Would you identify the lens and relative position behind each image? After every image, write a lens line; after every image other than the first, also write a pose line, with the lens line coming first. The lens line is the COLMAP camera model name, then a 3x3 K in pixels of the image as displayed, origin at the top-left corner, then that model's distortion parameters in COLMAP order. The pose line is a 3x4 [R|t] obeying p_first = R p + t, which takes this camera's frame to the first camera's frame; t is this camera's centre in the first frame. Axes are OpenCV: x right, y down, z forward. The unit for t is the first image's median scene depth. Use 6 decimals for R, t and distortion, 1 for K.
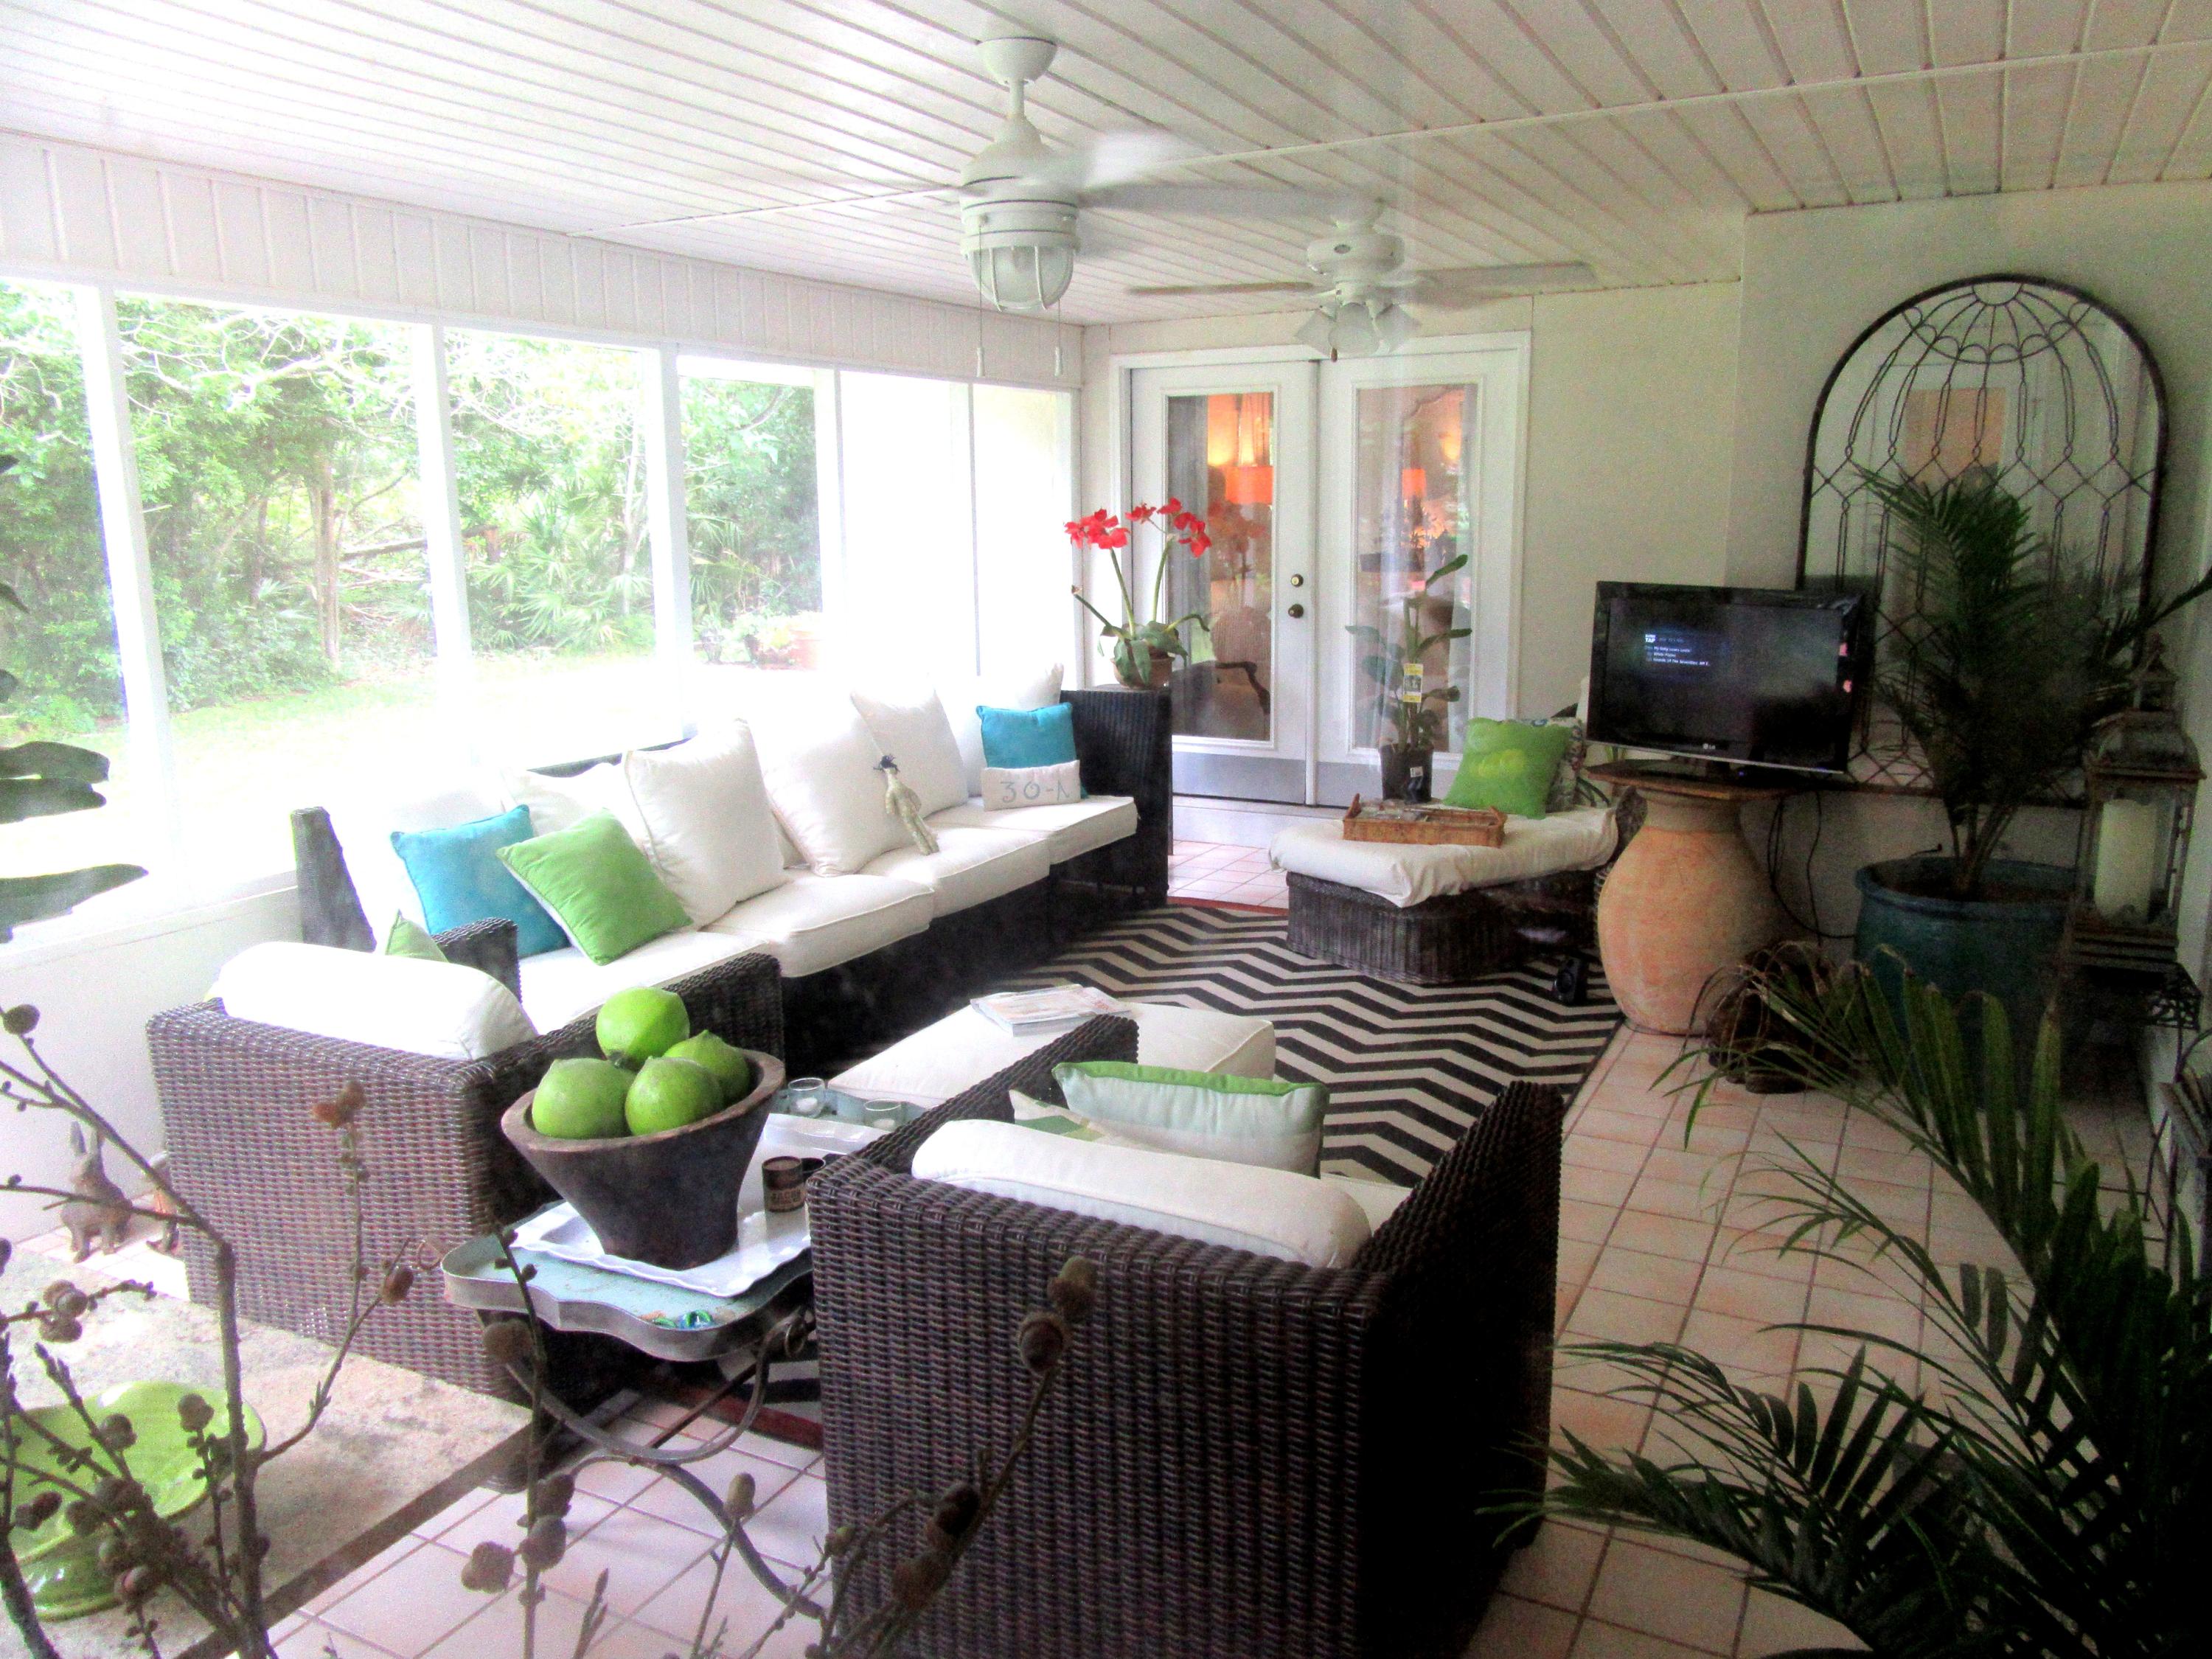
lens RADIAL K [[1637.4, 0, 1109.4], [0, 1637.4, 830.1], [0, 0, 1]] dist [-0.005177, -0.003622]
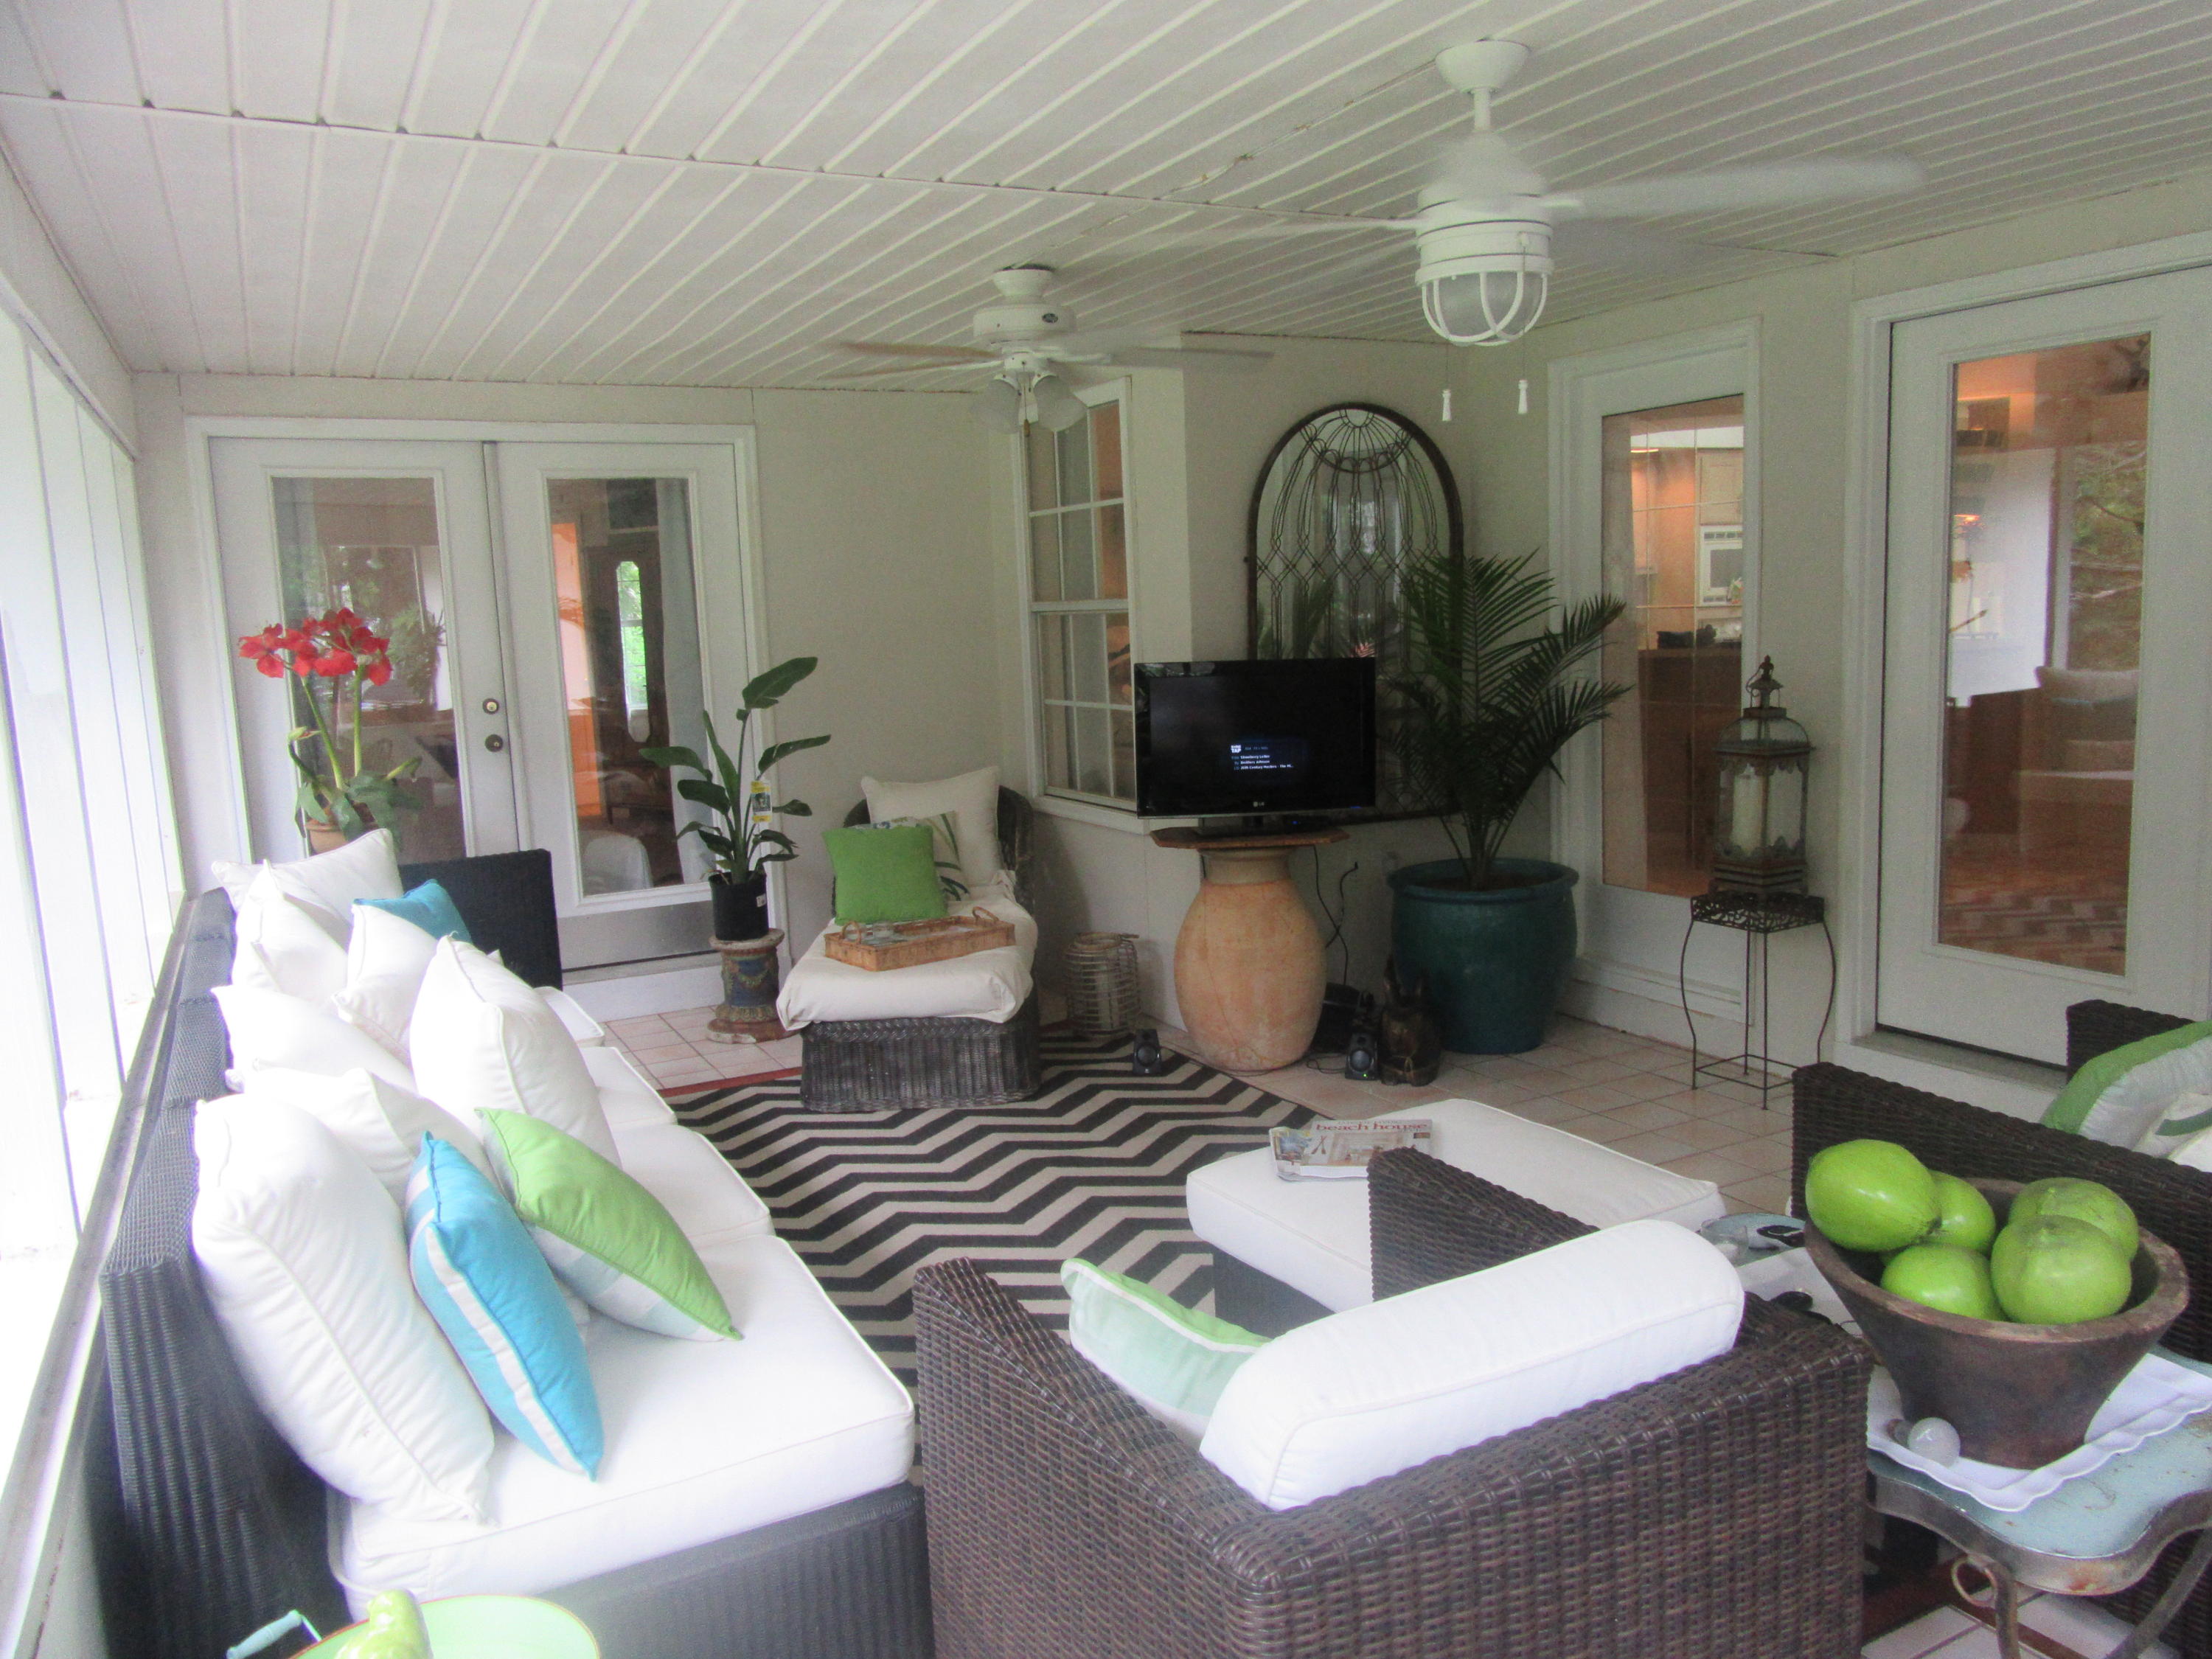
lens RADIAL K [[1637.4, 0, 1114.1], [0, 1637.4, 832.3], [0, 0, 1]] dist [-0.005177, -0.003622]
pose [[0.571042, -0.122881, 0.811672, -0.519661], [0.191042, 0.981479, 0.014183, -0.058777], [-0.798382, 0.146964, 0.583941, 0.389105]]
